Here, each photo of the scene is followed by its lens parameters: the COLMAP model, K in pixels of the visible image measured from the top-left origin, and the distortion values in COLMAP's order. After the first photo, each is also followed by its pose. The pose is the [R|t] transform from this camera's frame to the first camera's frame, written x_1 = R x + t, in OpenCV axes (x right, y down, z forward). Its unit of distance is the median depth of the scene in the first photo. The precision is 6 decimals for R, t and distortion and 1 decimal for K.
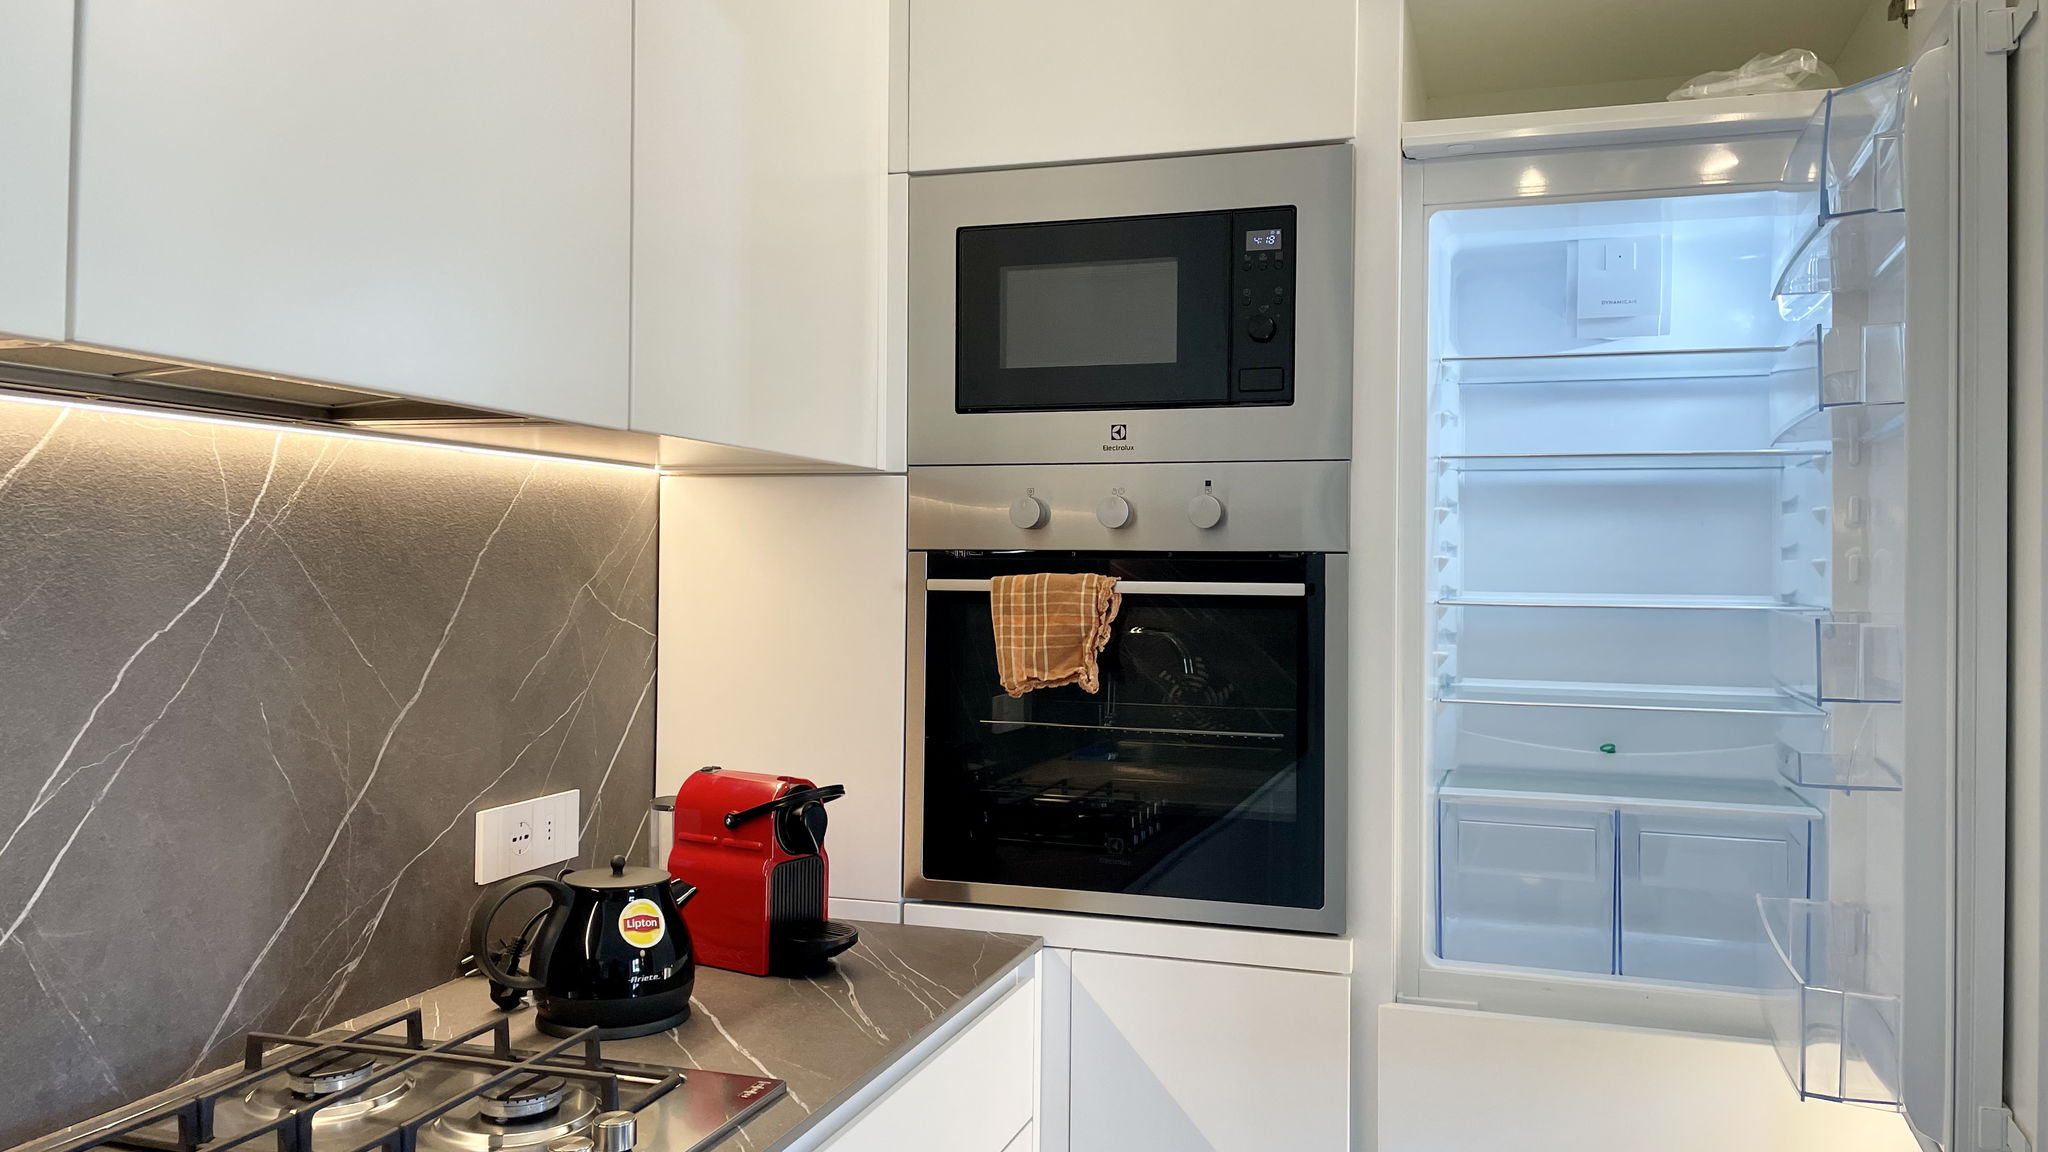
lens RADIAL K [[1550.2, 0, 1032.2], [0, 1550.2, 555.0], [0, 0, 1]] dist [0.093379, -0.102841]
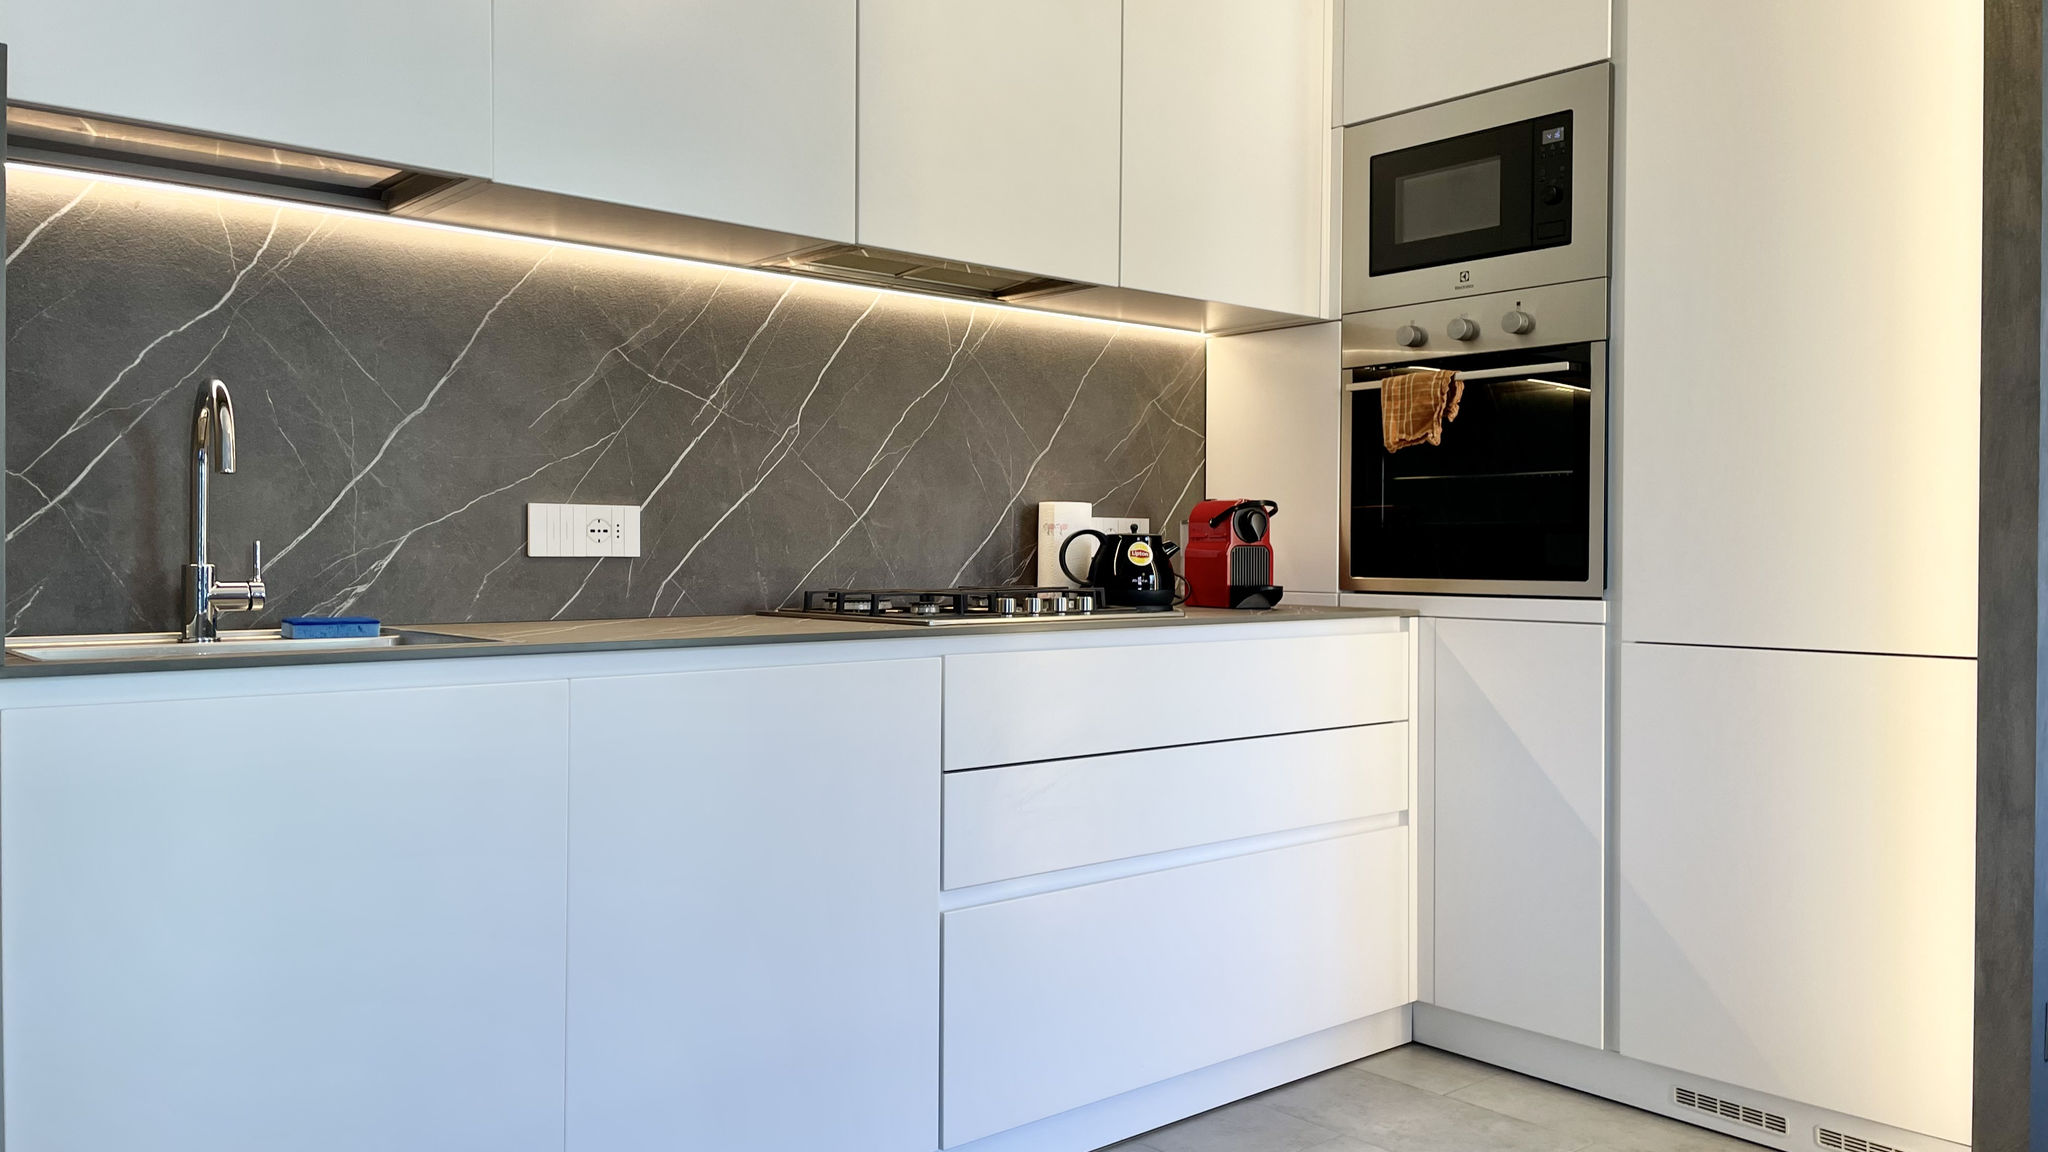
lens RADIAL K [[1550.2, 0, 1019.1], [0, 1550.2, 568.0], [0, 0, 1]] dist [0.093379, -0.102841]
pose [[0.856499, -0.000137, -0.516149, 0.489464], [0.008143, 0.999879, 0.013247, 0.188305], [0.516085, -0.015549, 0.856396, -0.559682]]
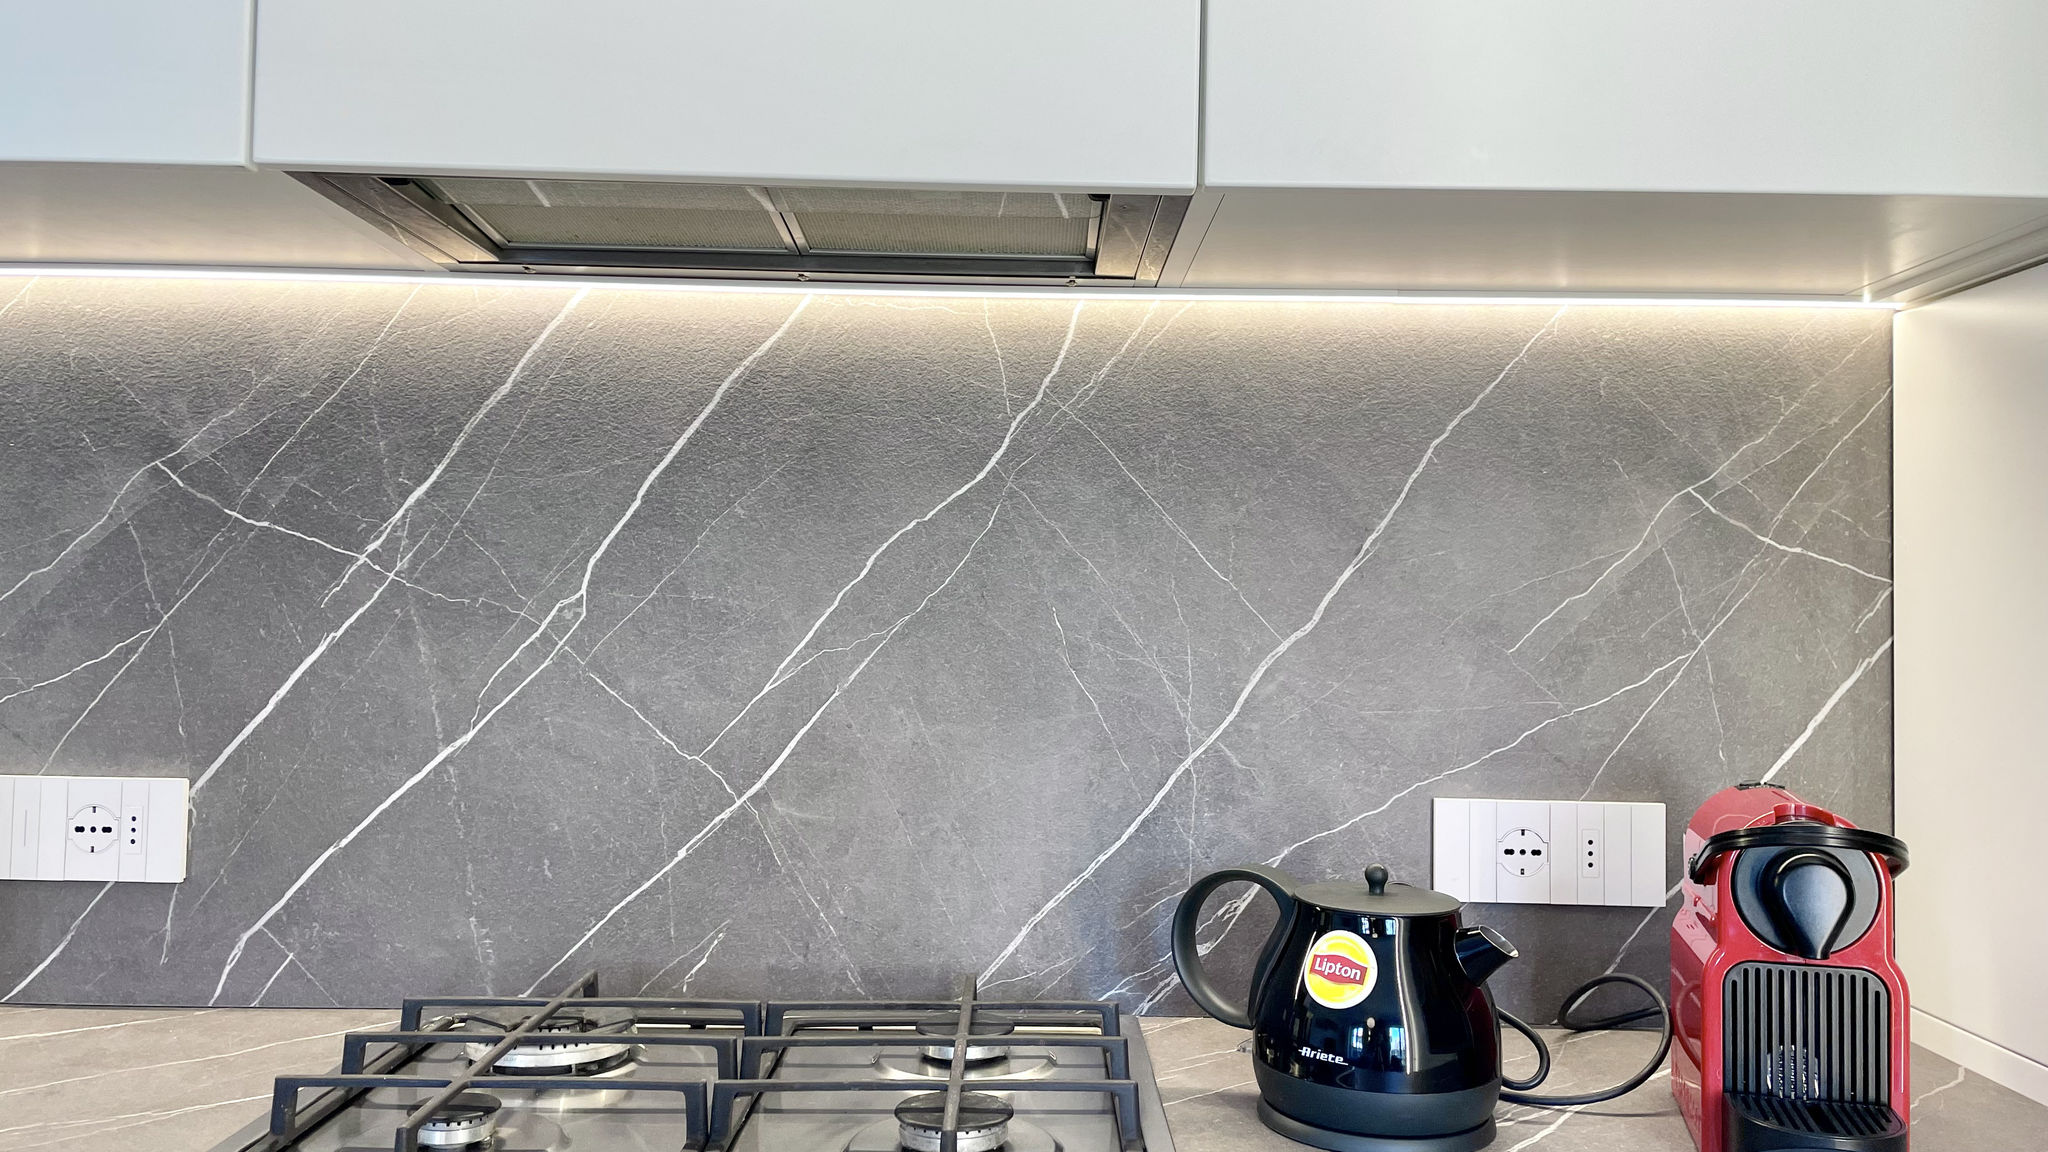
lens RADIAL K [[1550.2, 0, 1035.6], [0, 1550.2, 562.9], [0, 0, 1]] dist [0.093379, -0.102841]
pose [[0.312880, -0.035571, -0.949126, 0.262082], [-0.006486, 0.999195, -0.039586, 0.081458], [0.949770, 0.018542, 0.312398, 0.570714]]
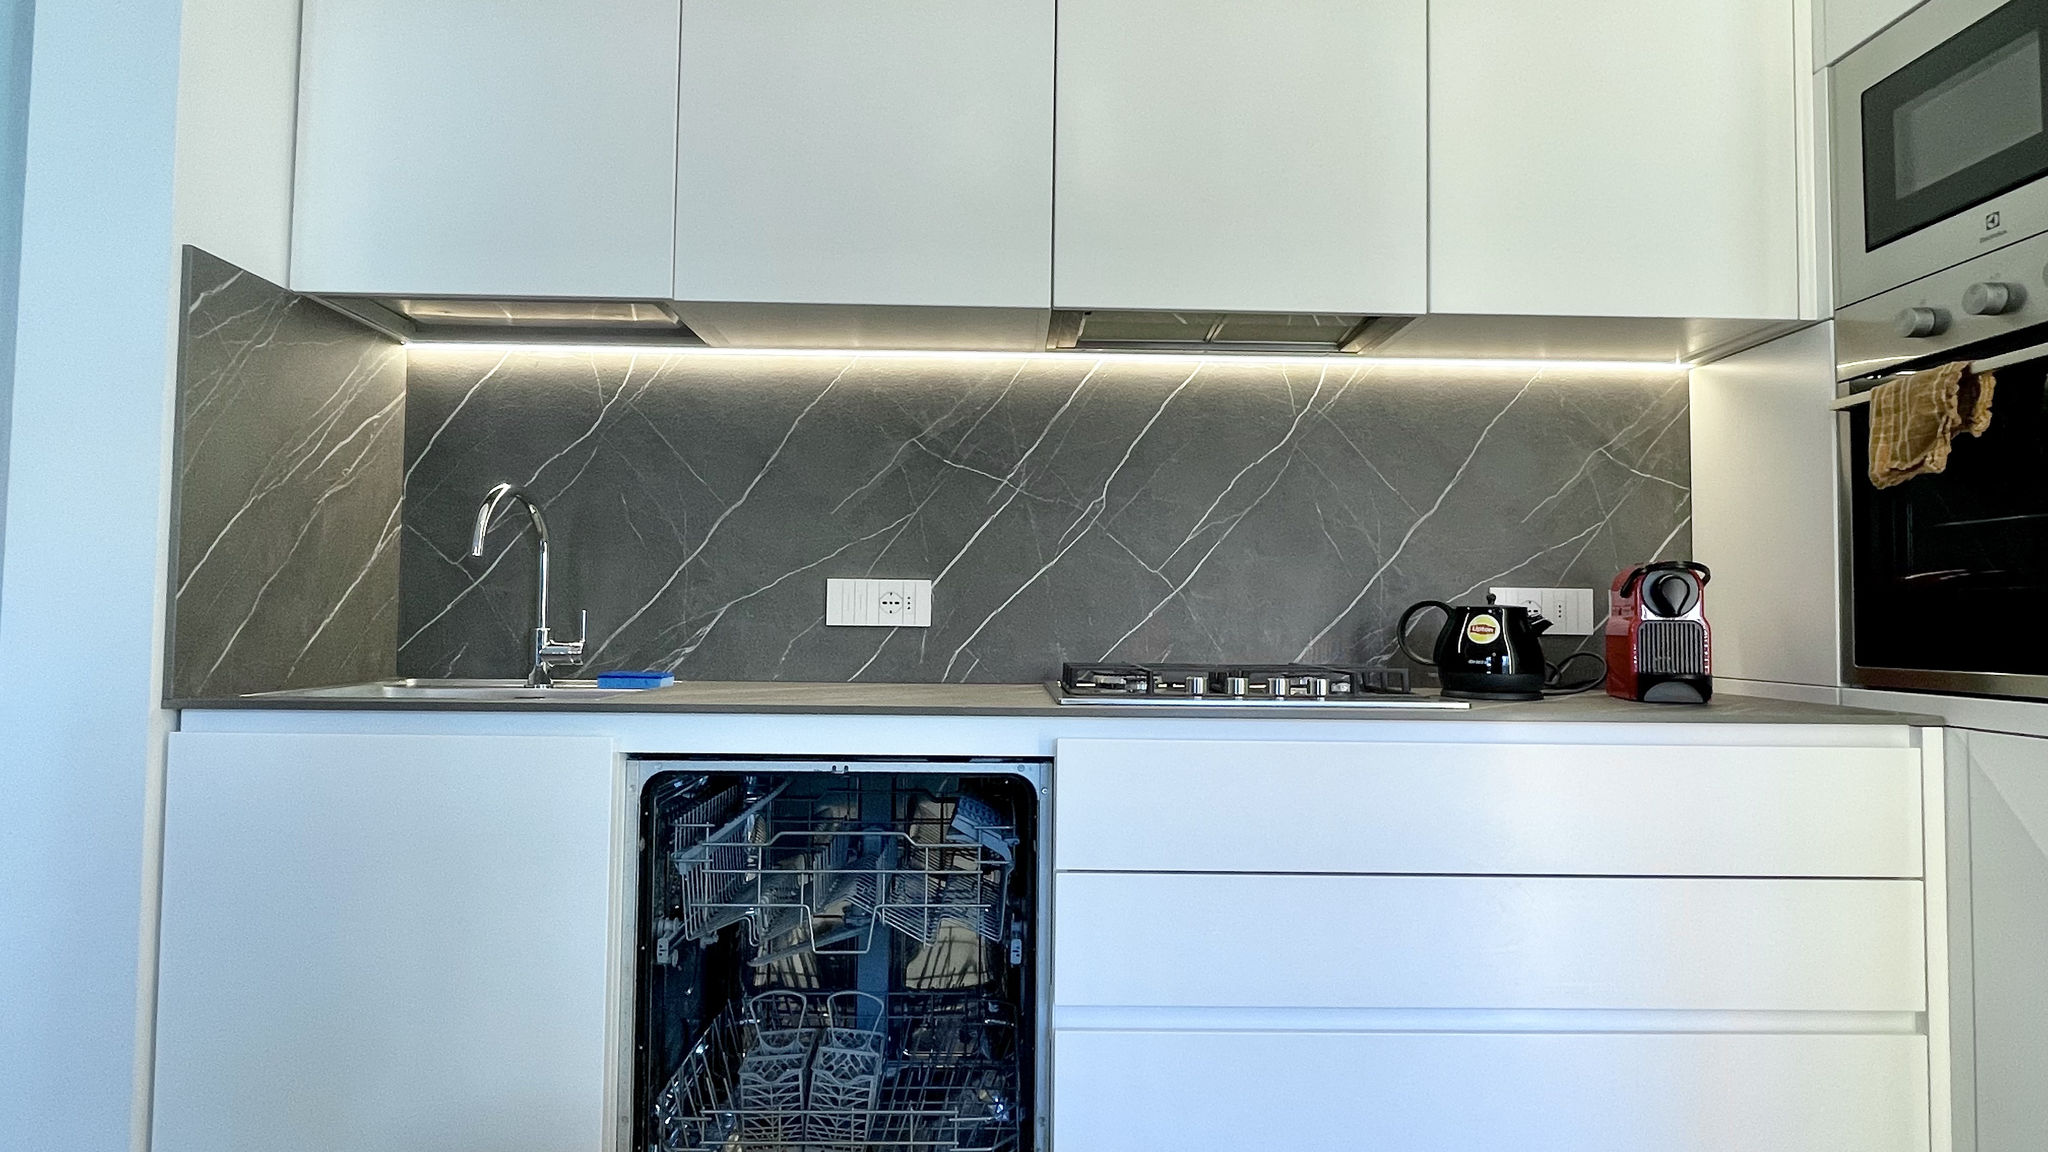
lens RADIAL K [[1156.6, 0, 1020.4], [0, 1156.6, 568.1], [0, 0, 1]] dist [-0.001149, 0.000178]
pose [[0.323265, -0.047236, -0.945129, 0.574767], [-0.000895, 0.998738, -0.050221, 0.193340], [0.946308, 0.017080, 0.322814, 0.161295]]
